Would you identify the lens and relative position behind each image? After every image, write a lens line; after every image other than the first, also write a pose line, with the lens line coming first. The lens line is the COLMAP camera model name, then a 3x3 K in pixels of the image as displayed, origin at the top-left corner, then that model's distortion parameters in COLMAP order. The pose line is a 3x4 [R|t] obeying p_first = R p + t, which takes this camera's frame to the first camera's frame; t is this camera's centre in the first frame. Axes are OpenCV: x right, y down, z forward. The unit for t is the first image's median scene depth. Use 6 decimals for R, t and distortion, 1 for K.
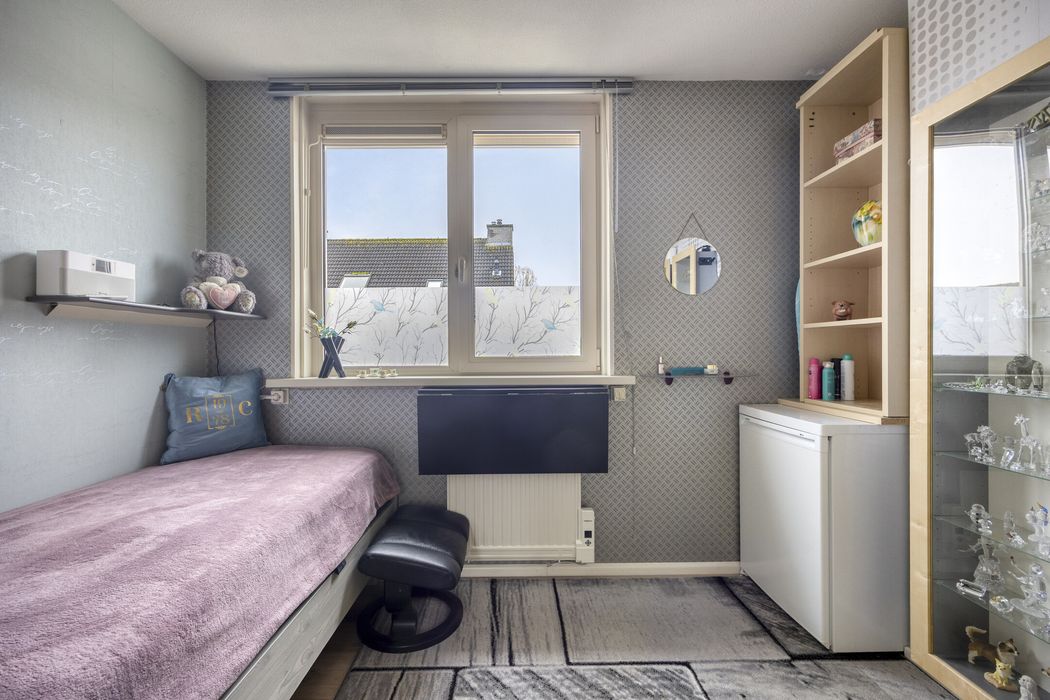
lens RADIAL K [[440.9, 0, 523.9], [0, 440.9, 350.0], [0, 0, 1]] dist [0.004184, -0.000472]
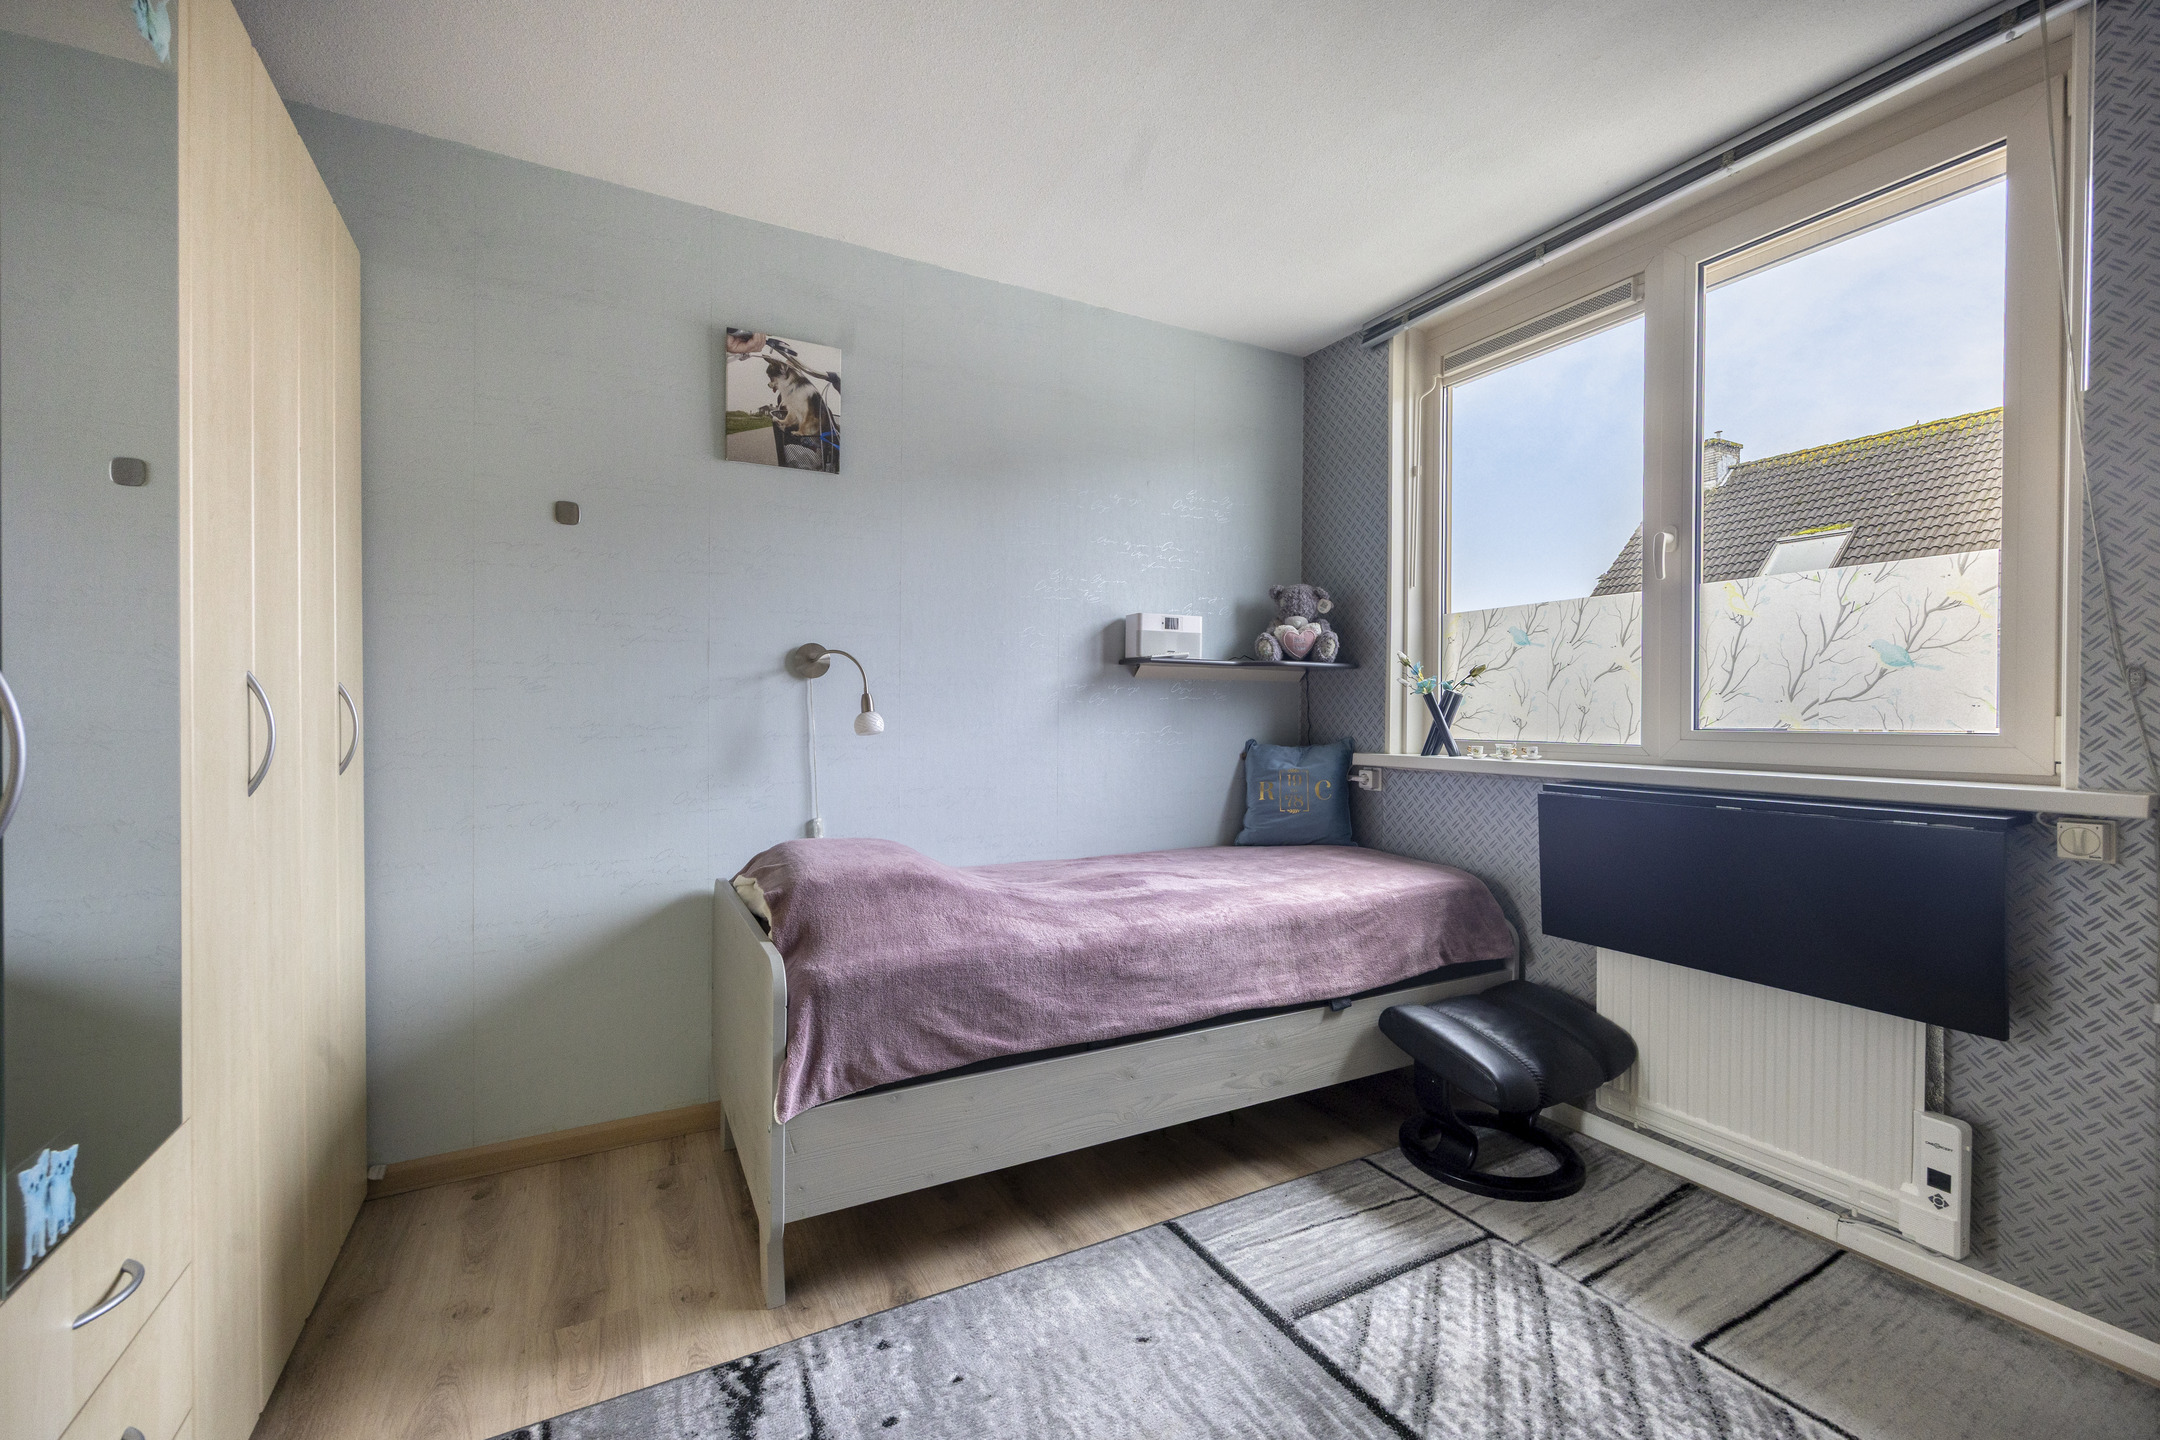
lens RADIAL K [[907.0, 0, 1085.0], [0, 907.0, 711.5], [0, 0, 1]] dist [0.004184, -0.000472]
pose [[0.470512, 0.006247, -0.882371, 0.512950], [-0.007618, 0.999966, 0.003017, -0.001601], [0.882361, 0.005302, 0.470544, -0.069090]]
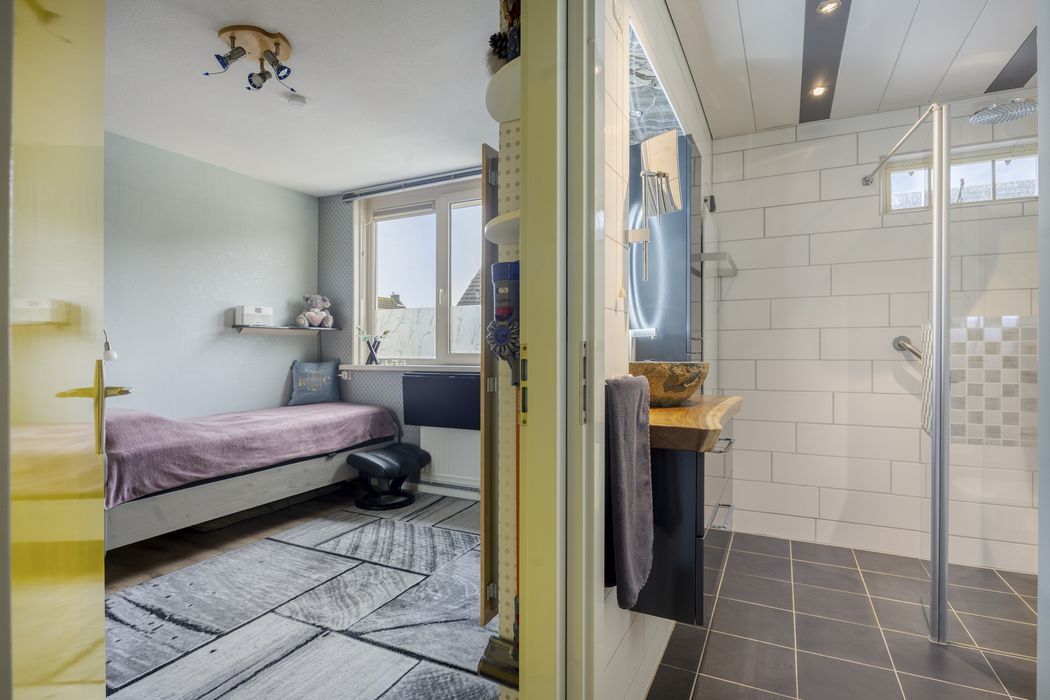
lens RADIAL K [[525.8, 0, 525.9], [0, 525.8, 345.0], [0, 0, 1]] dist [-0.014798, 0.002947]
pose [[0.889600, 0.001126, -0.456738, 1.055835], [-0.002266, 0.999996, -0.001948, -0.010185], [0.456734, 0.002768, 0.889599, -0.531387]]
